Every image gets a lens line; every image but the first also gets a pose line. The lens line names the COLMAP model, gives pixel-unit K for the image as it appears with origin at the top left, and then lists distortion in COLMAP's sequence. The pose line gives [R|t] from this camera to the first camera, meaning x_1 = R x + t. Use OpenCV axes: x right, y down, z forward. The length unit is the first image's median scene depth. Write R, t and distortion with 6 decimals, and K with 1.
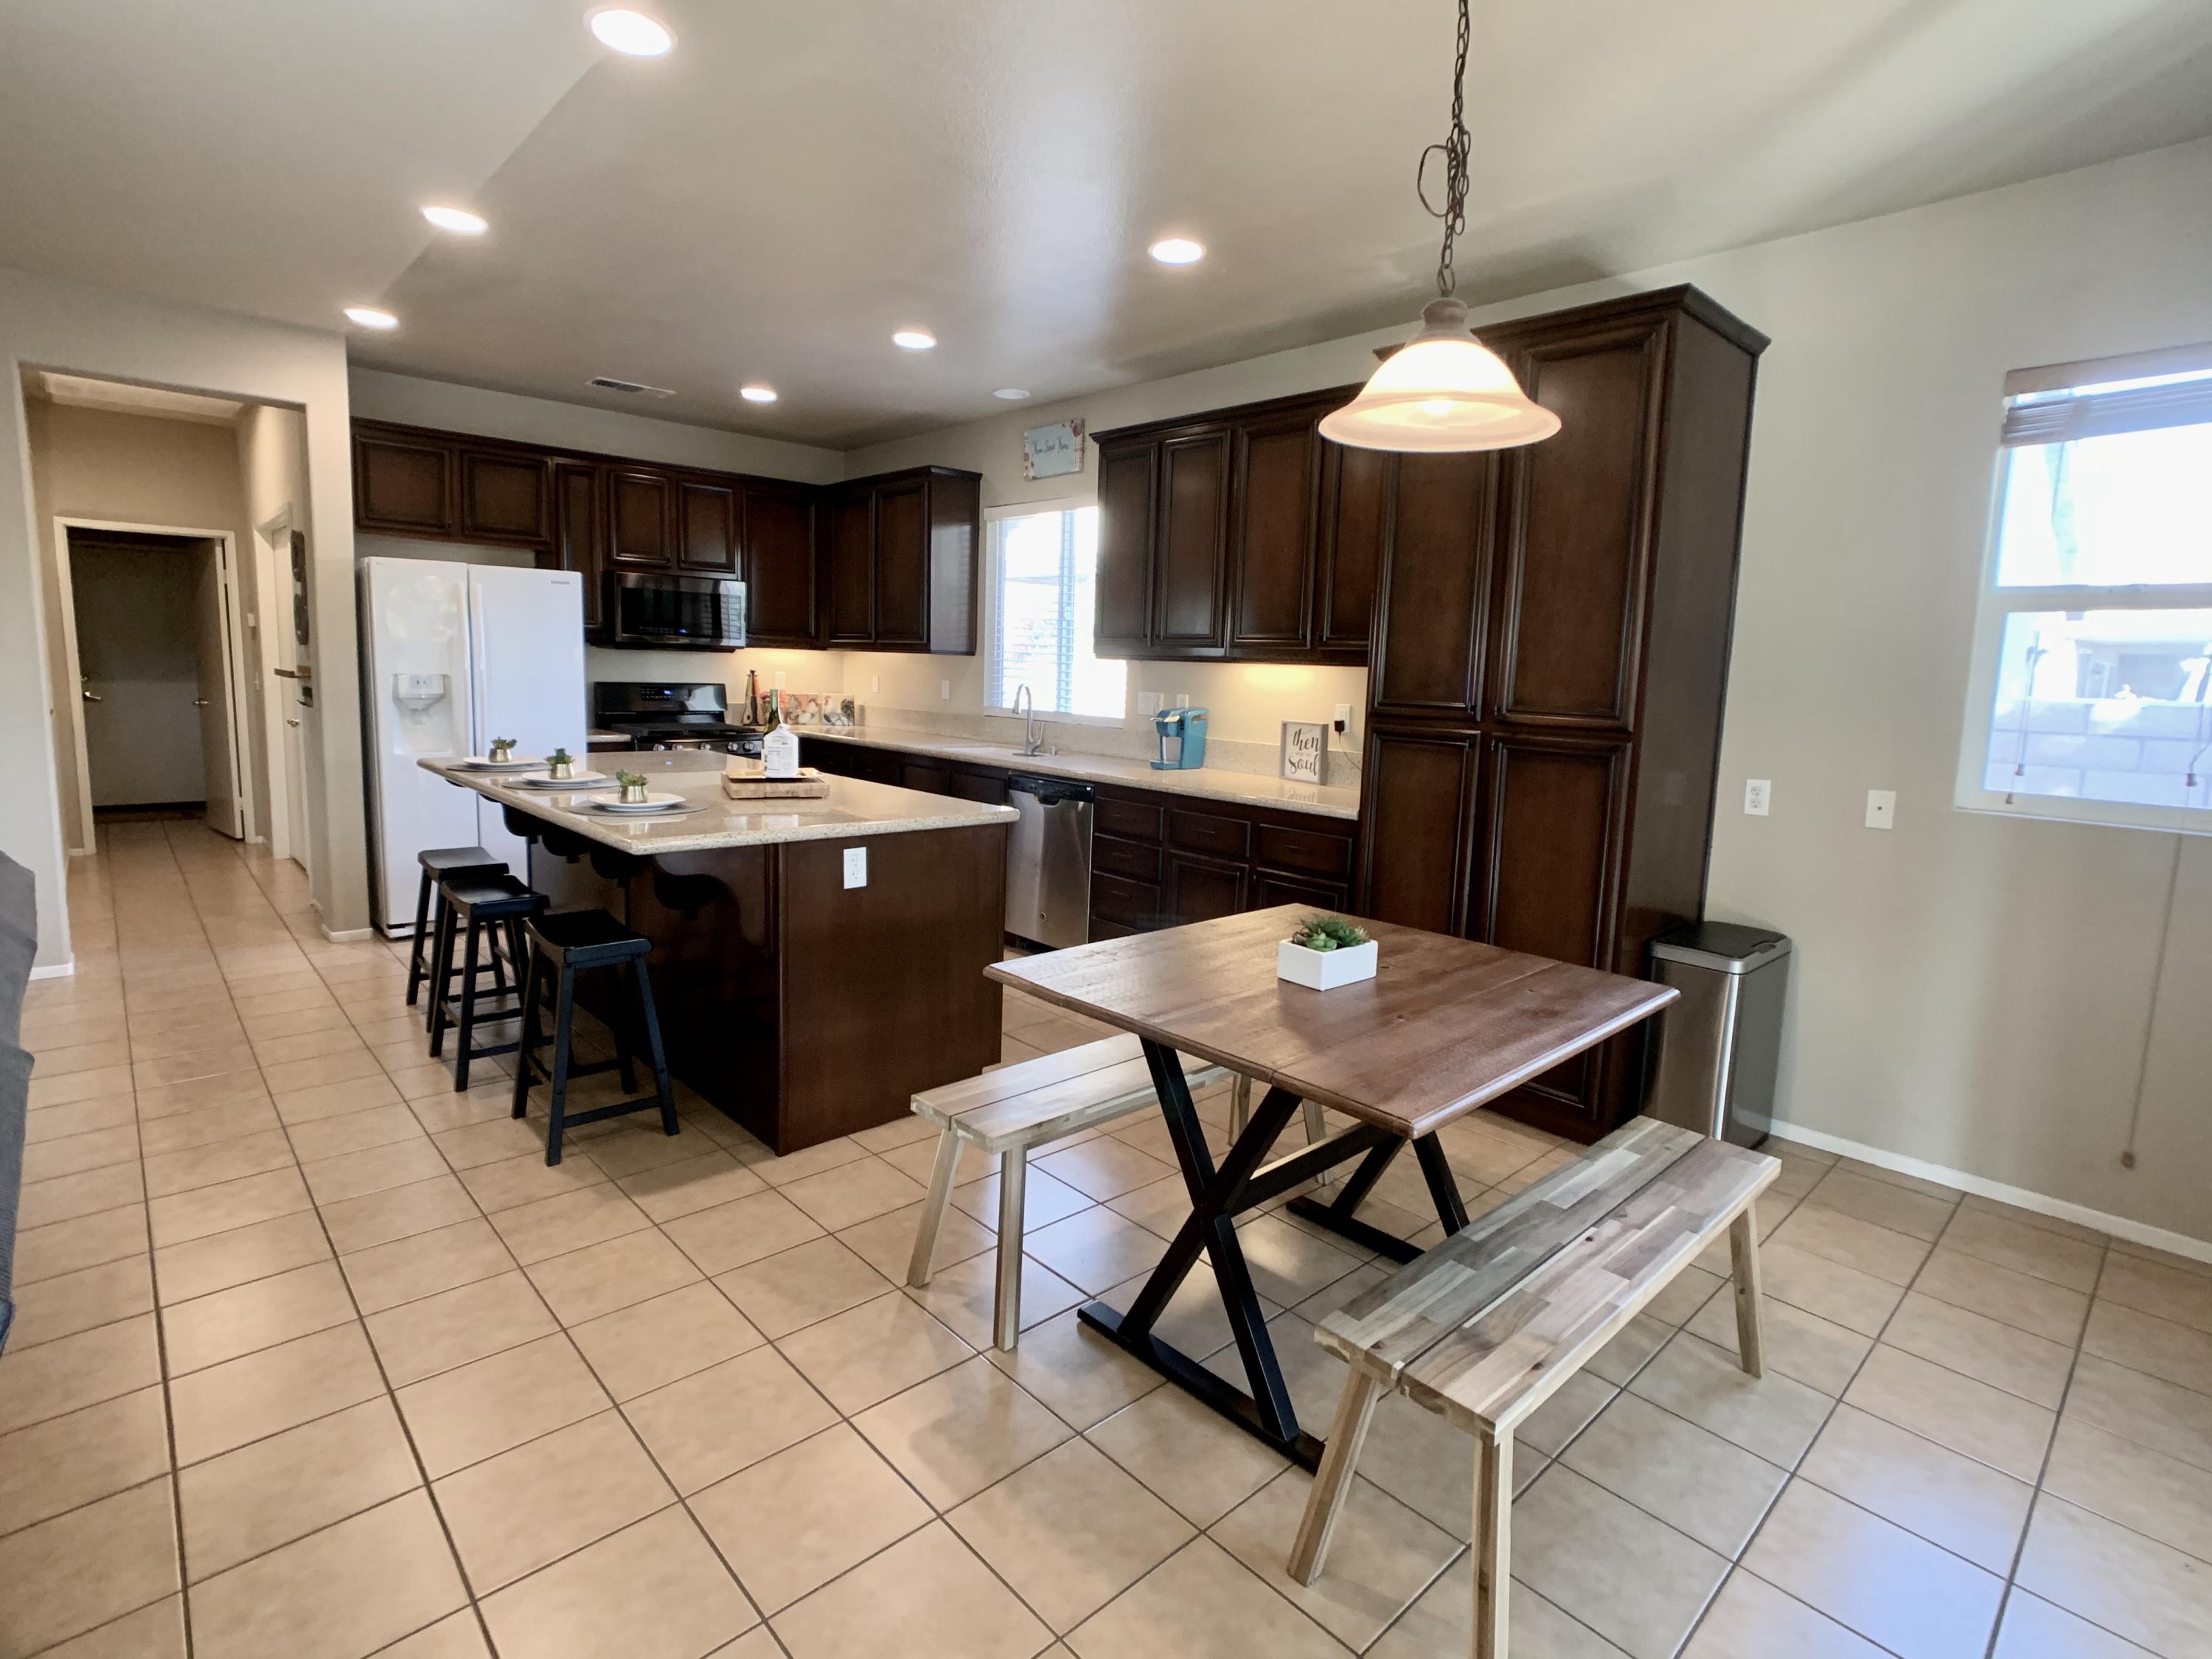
lens RADIAL K [[1093.4, 0, 1110.3], [0, 1093.4, 802.6], [0, 0, 1]] dist [-0.009437, 0.000510]
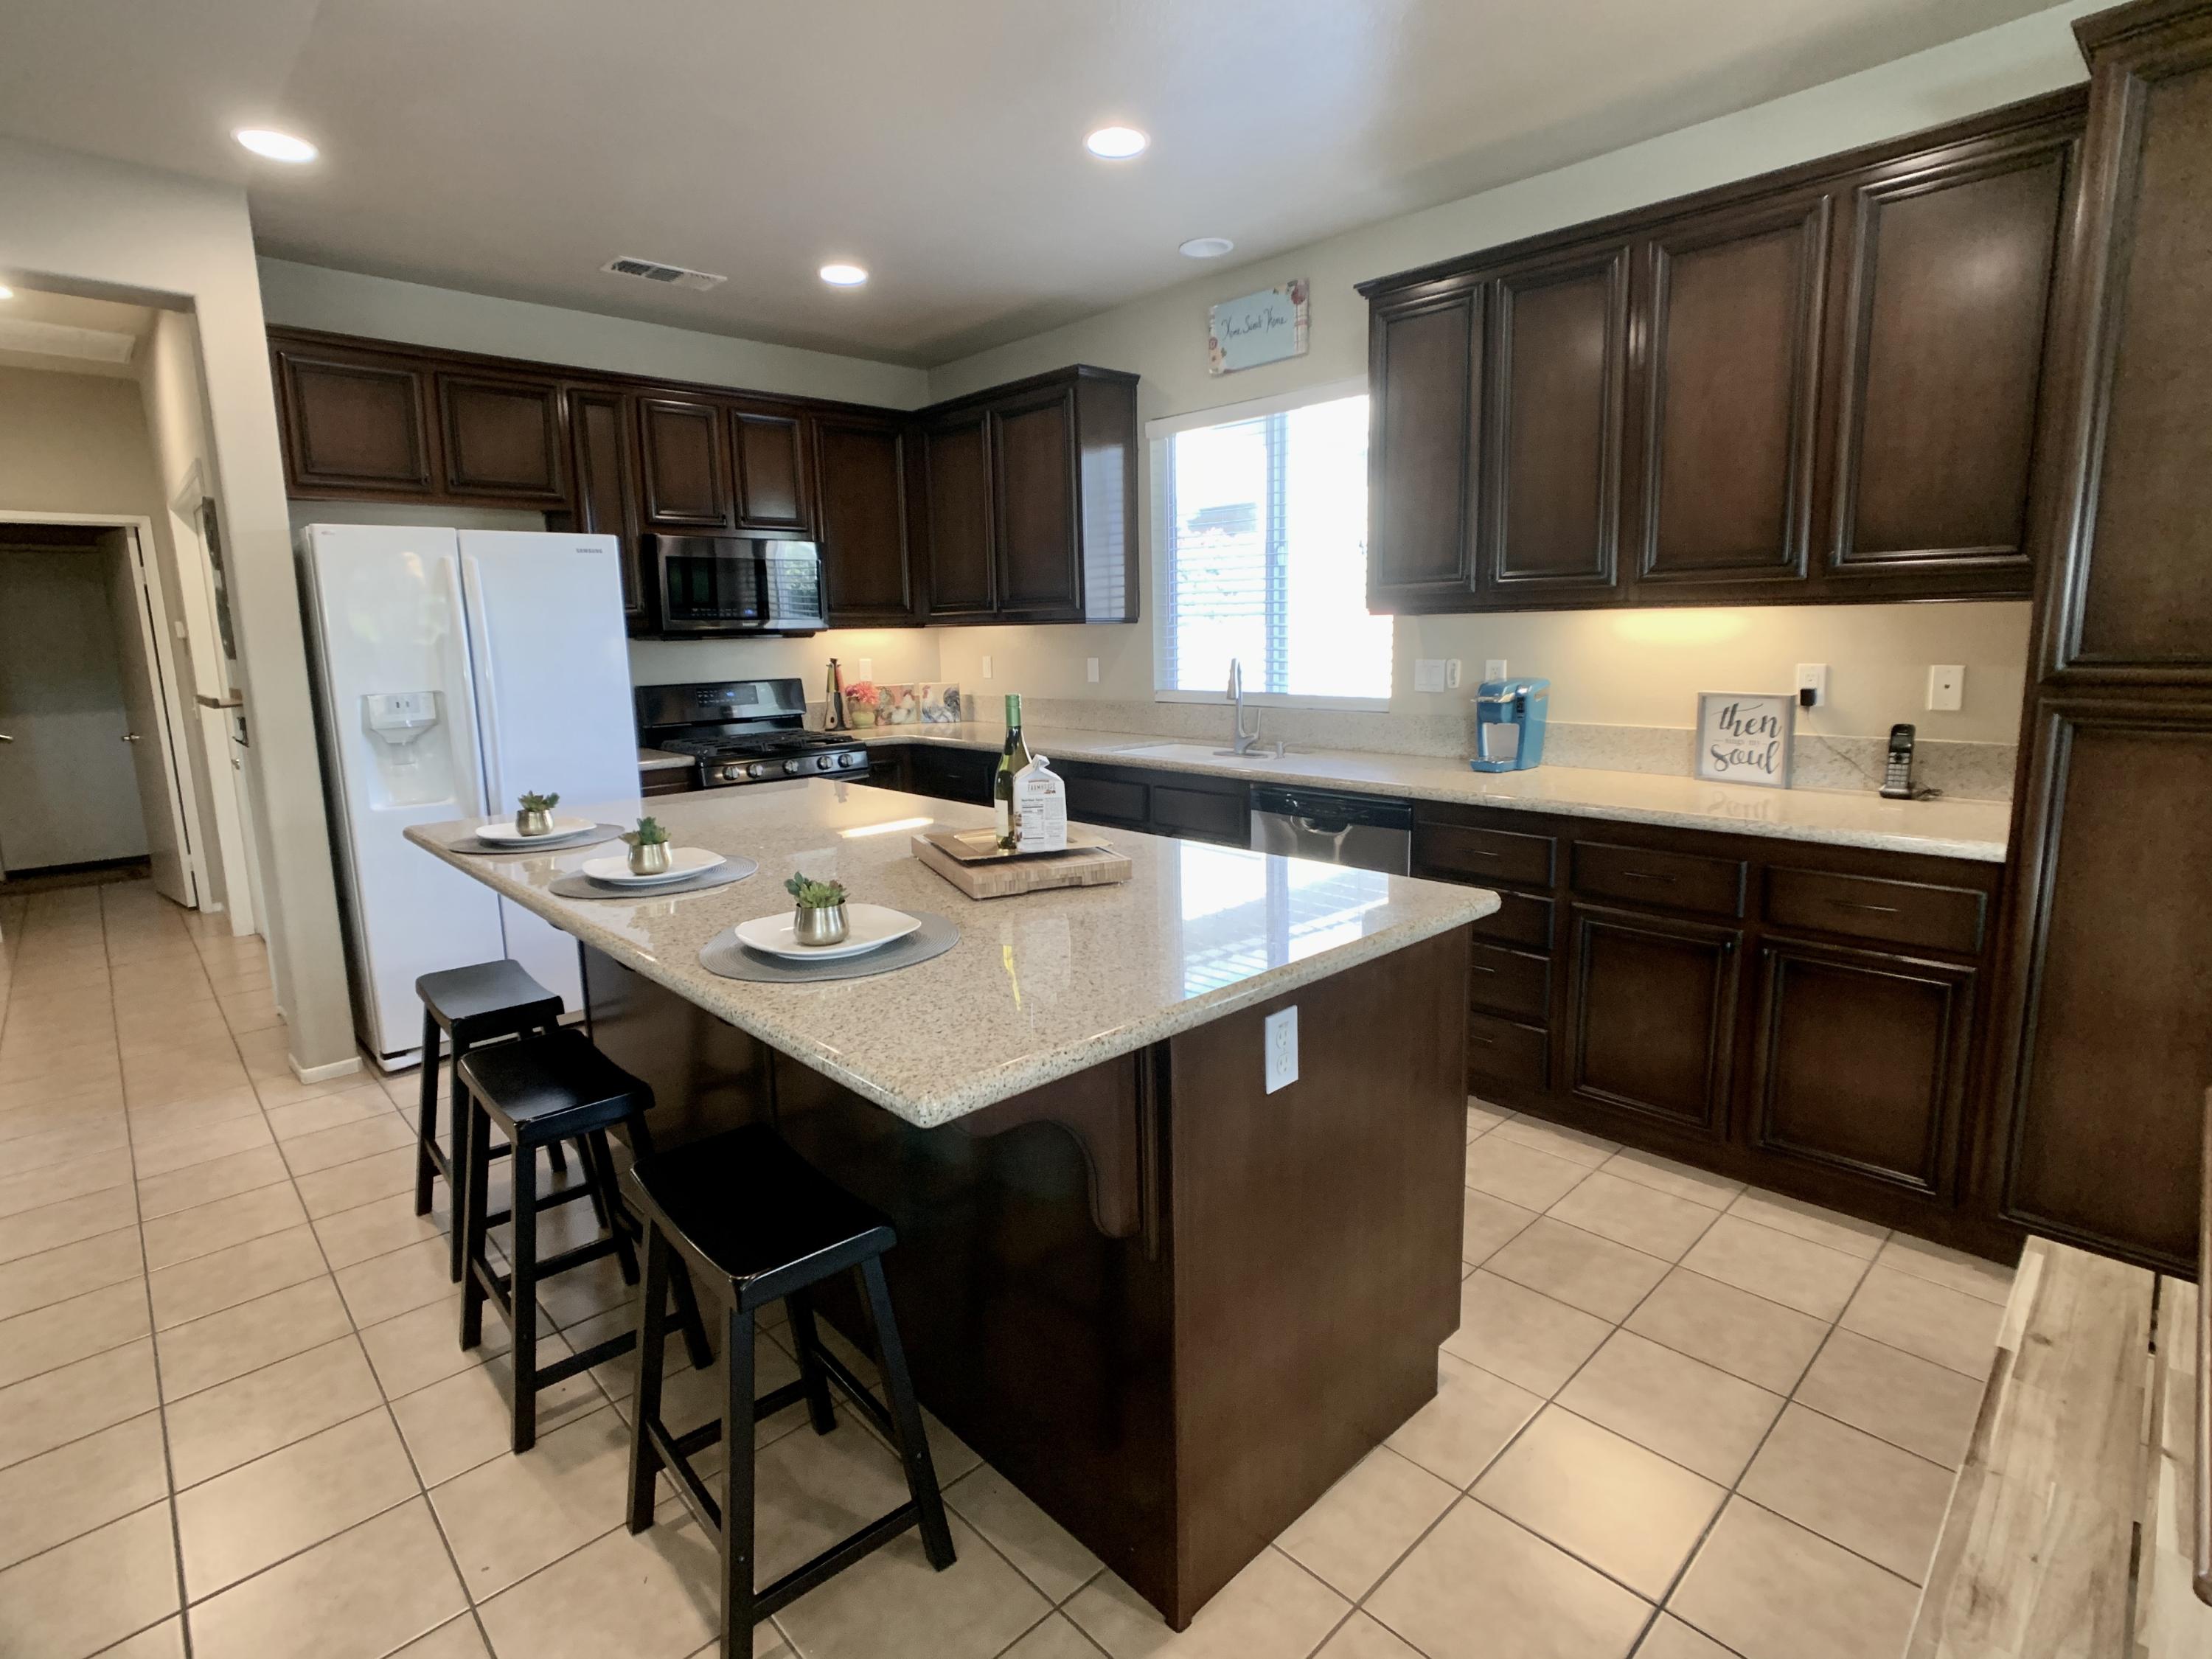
lens RADIAL K [[1093.4, 0, 1110.3], [0, 1093.4, 802.6], [0, 0, 1]] dist [-0.009437, 0.000510]
pose [[0.998434, -0.055936, -0.000011, -0.181552], [0.055906, 0.997898, 0.032776, -0.044558], [-0.001823, -0.032725, 0.999463, 0.296379]]
